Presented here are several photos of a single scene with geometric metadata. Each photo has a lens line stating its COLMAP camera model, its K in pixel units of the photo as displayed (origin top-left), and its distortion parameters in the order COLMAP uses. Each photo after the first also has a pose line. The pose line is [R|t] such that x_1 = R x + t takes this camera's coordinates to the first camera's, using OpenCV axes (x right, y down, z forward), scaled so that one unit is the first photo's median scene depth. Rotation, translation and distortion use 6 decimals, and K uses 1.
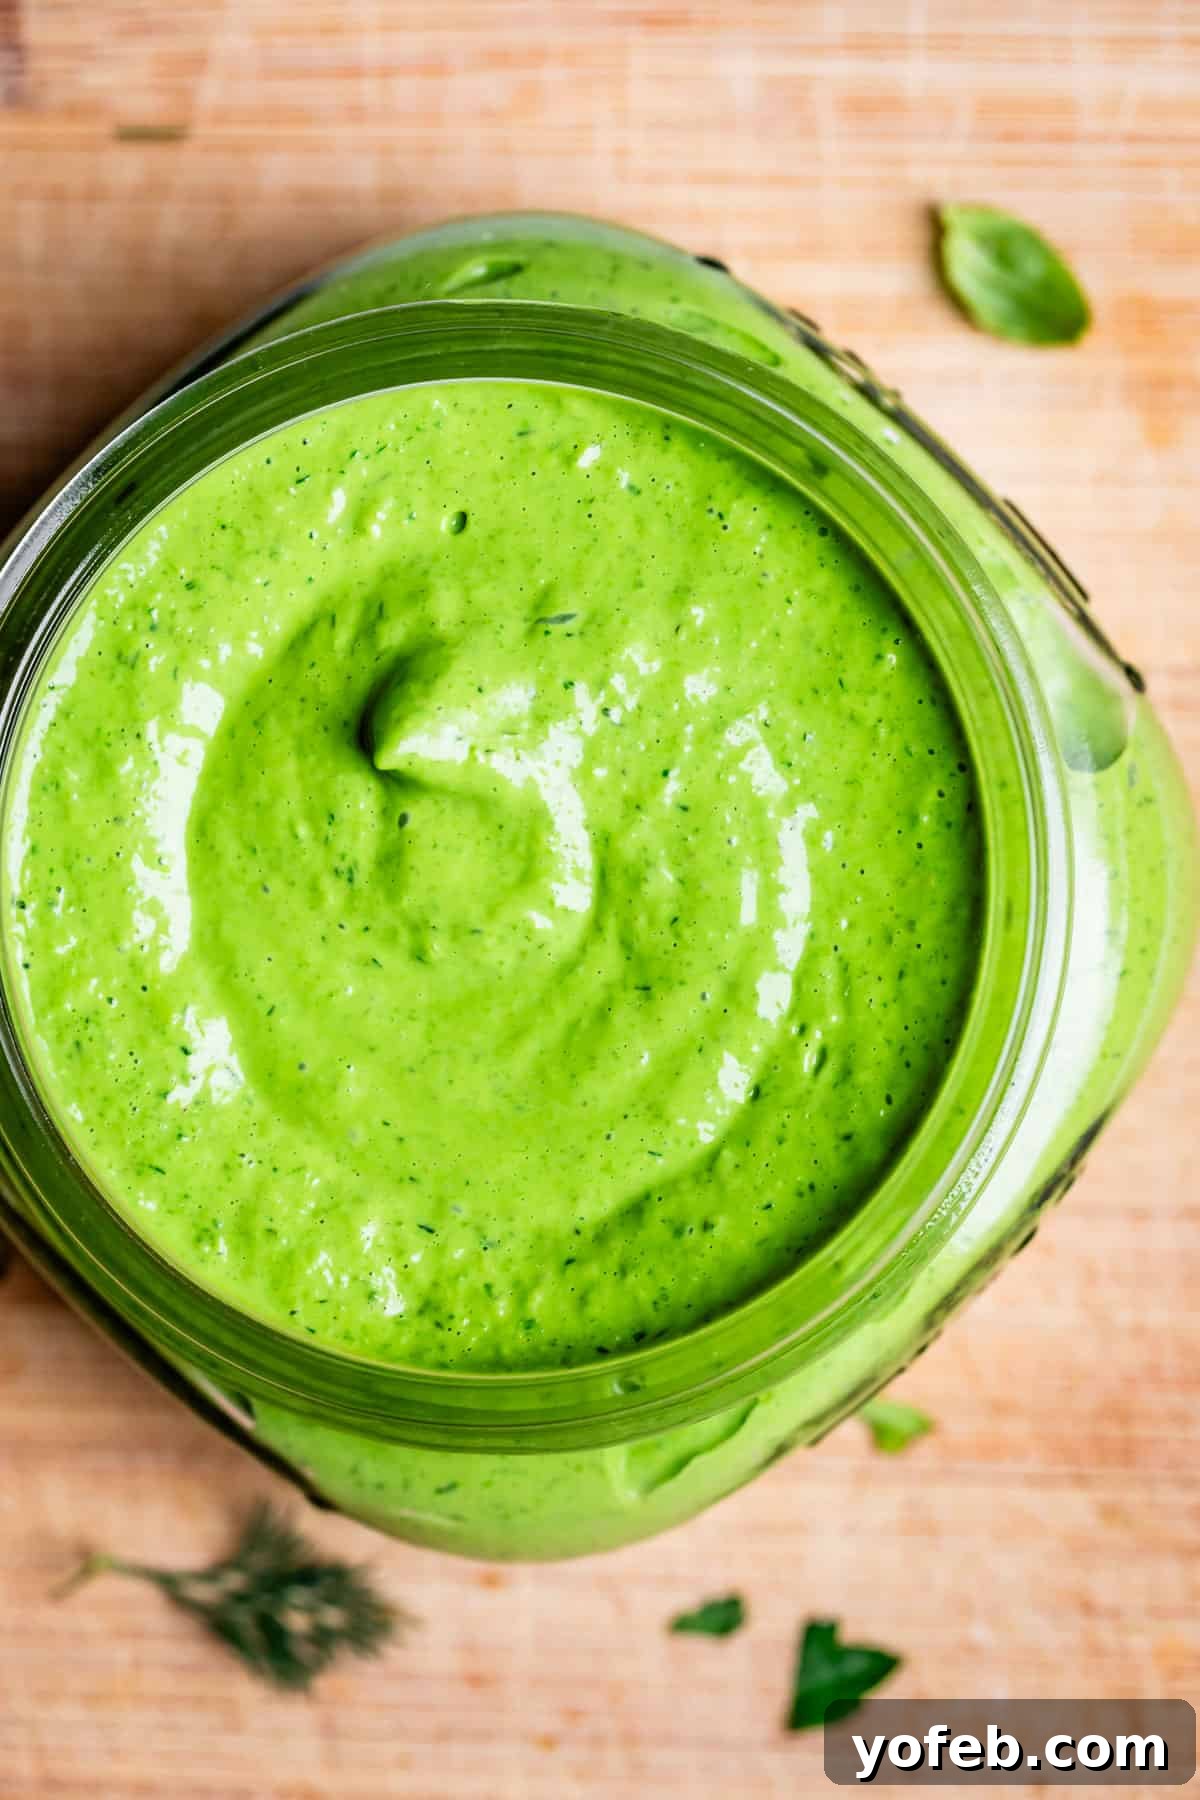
lens RADIAL K [[5595.8, 0, 645.6], [0, 5595.8, 904.7], [0, 0, 1]] dist [0.047684, 0.077740]
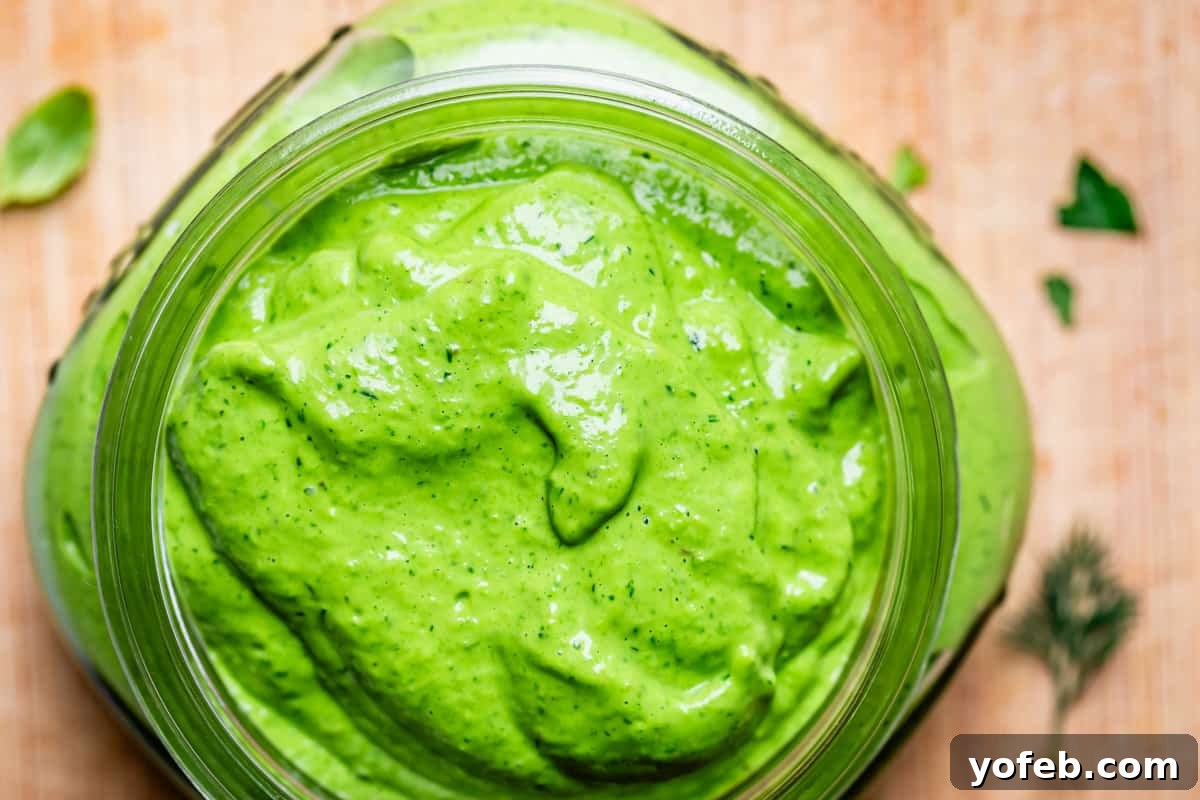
lens RADIAL K [[3730.5, 0, 561.9], [0, 3730.5, 404.4], [0, 0, 1]] dist [0.047684, 0.077740]
pose [[-0.074785, -0.997183, -0.005827, 0.000631], [0.996987, -0.074889, 0.020200, -0.012218], [-0.020580, -0.004299, 0.999779, 0.109292]]
